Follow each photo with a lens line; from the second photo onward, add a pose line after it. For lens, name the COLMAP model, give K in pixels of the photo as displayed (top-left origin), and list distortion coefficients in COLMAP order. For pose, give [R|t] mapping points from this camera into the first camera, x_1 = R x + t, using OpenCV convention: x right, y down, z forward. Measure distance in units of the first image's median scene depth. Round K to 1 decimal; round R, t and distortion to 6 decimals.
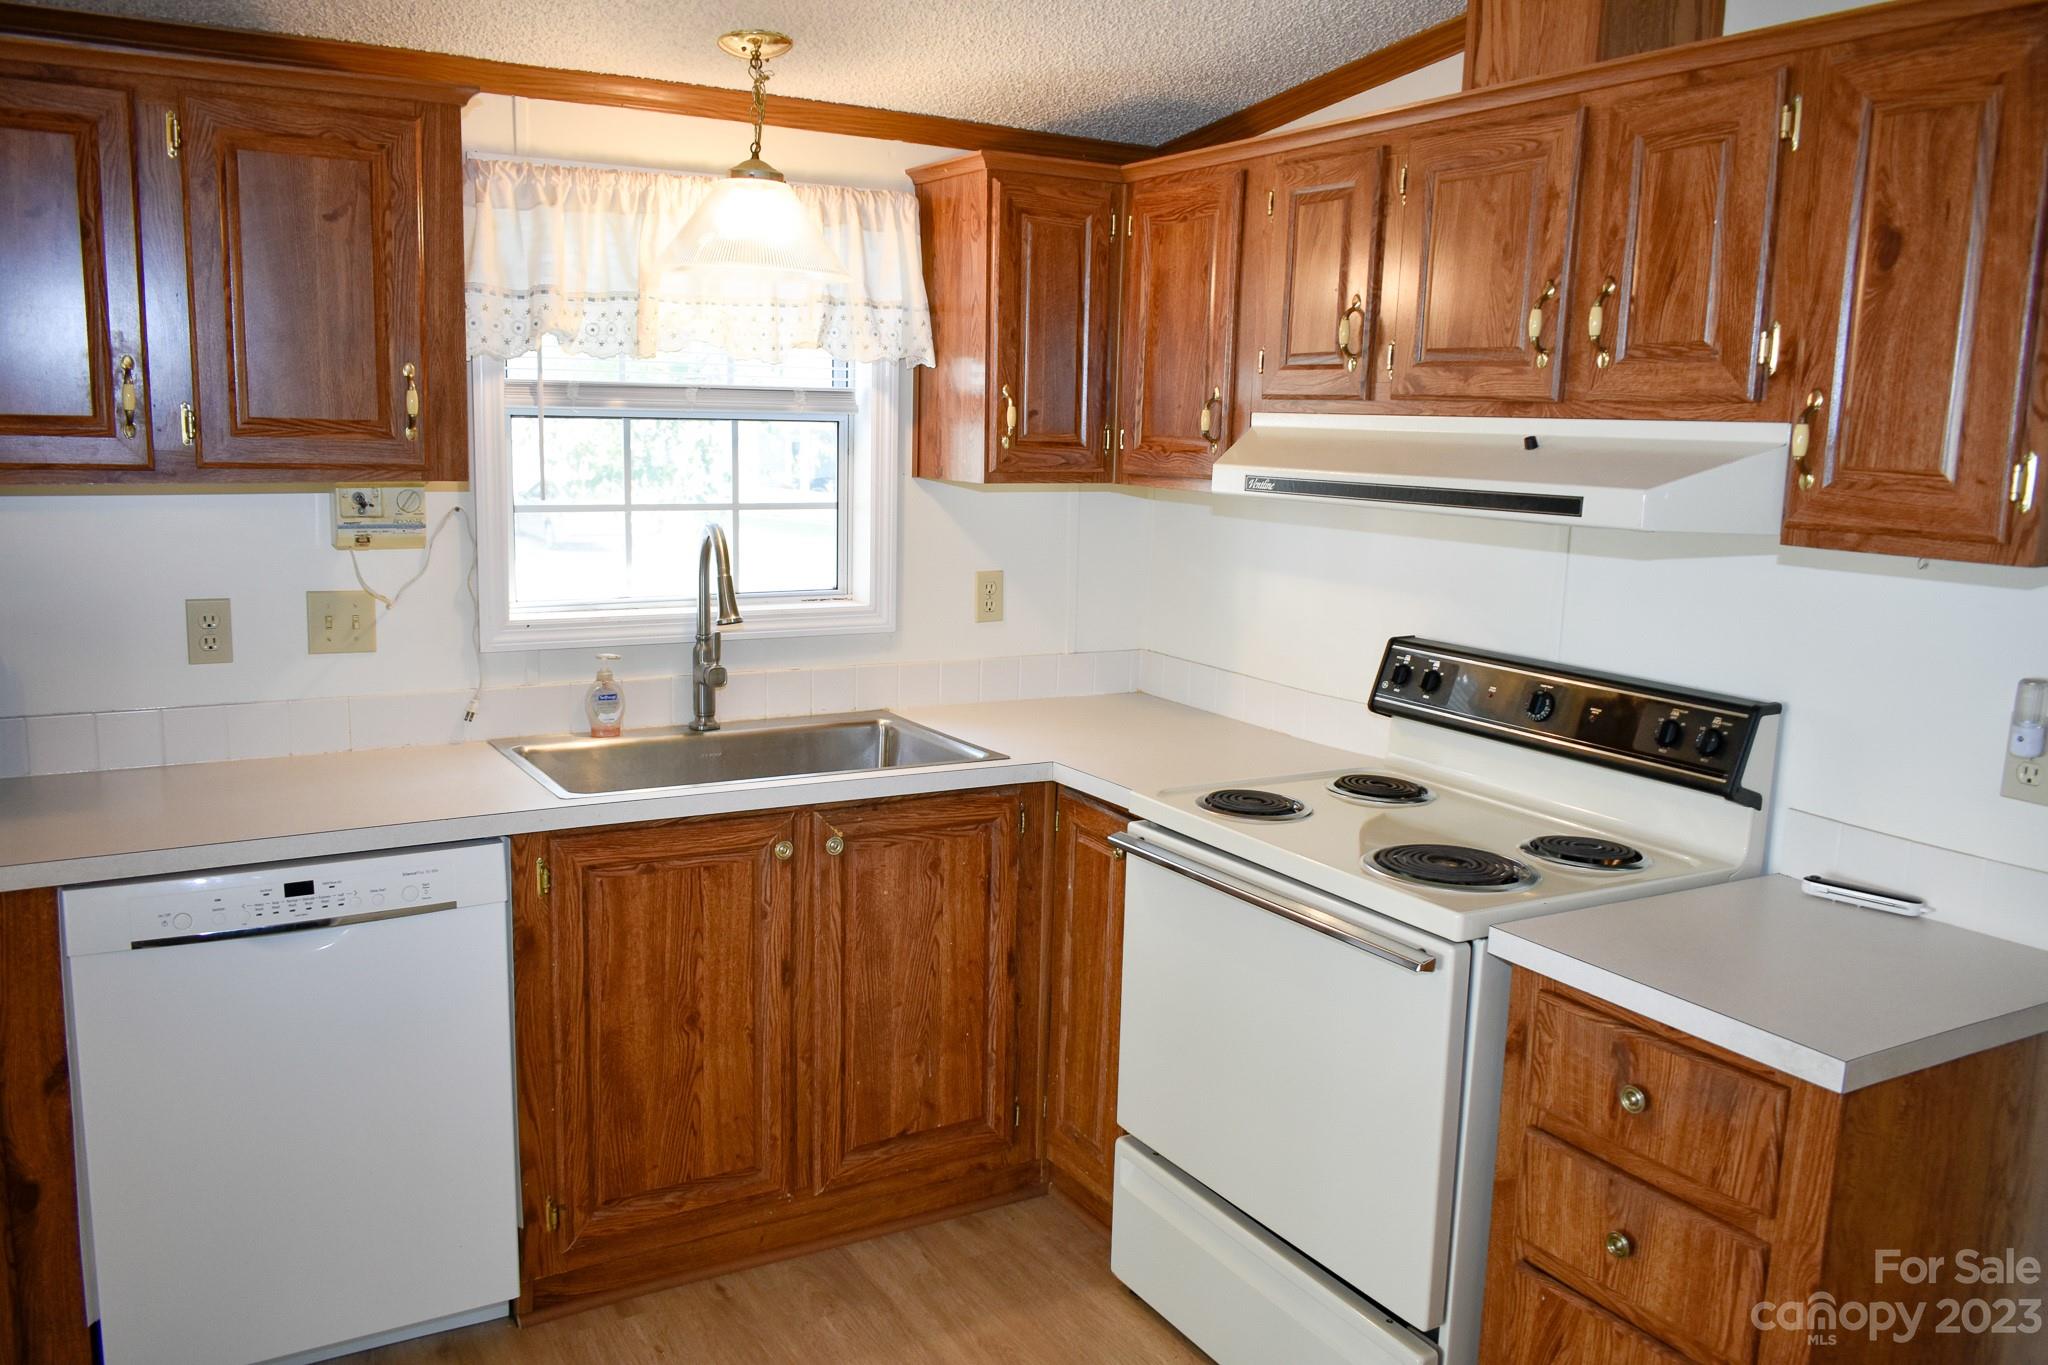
lens RADIAL K [[1605.0, 0, 1022.4], [0, 1605.0, 677.7], [0, 0, 1]] dist [-0.011581, -0.001176]
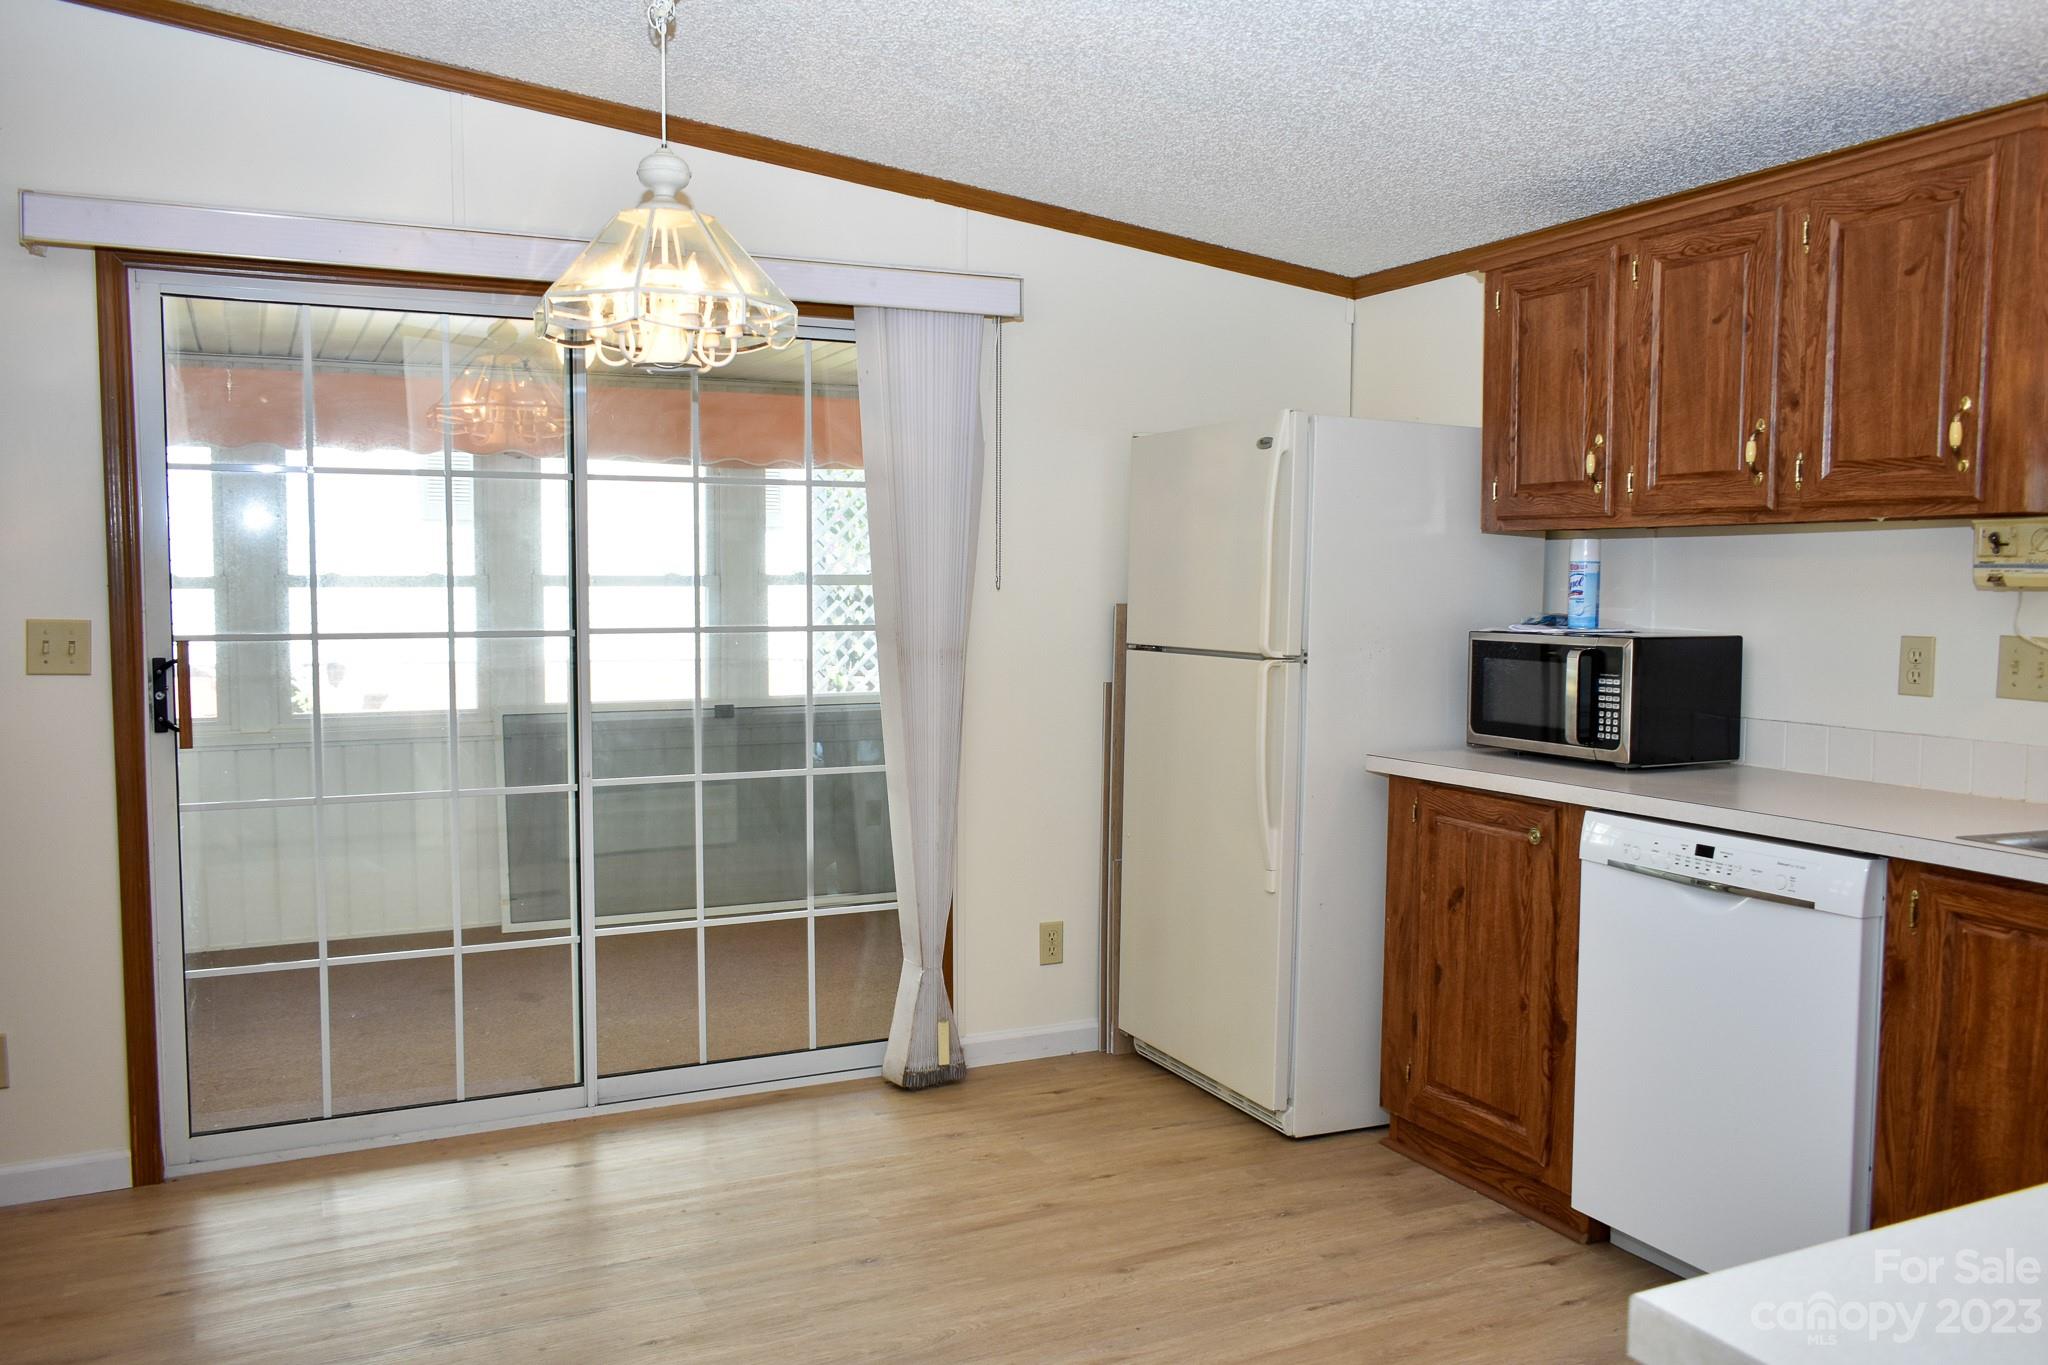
lens RADIAL K [[1605.0, 0, 1024.5], [0, 1605.0, 685.7], [0, 0, 1]] dist [-0.011581, -0.001176]
pose [[-0.096041, 0.039989, -0.994574, 0.690033], [-0.165153, 0.984703, 0.055540, 0.026551], [0.981581, 0.169591, -0.087967, 0.536018]]
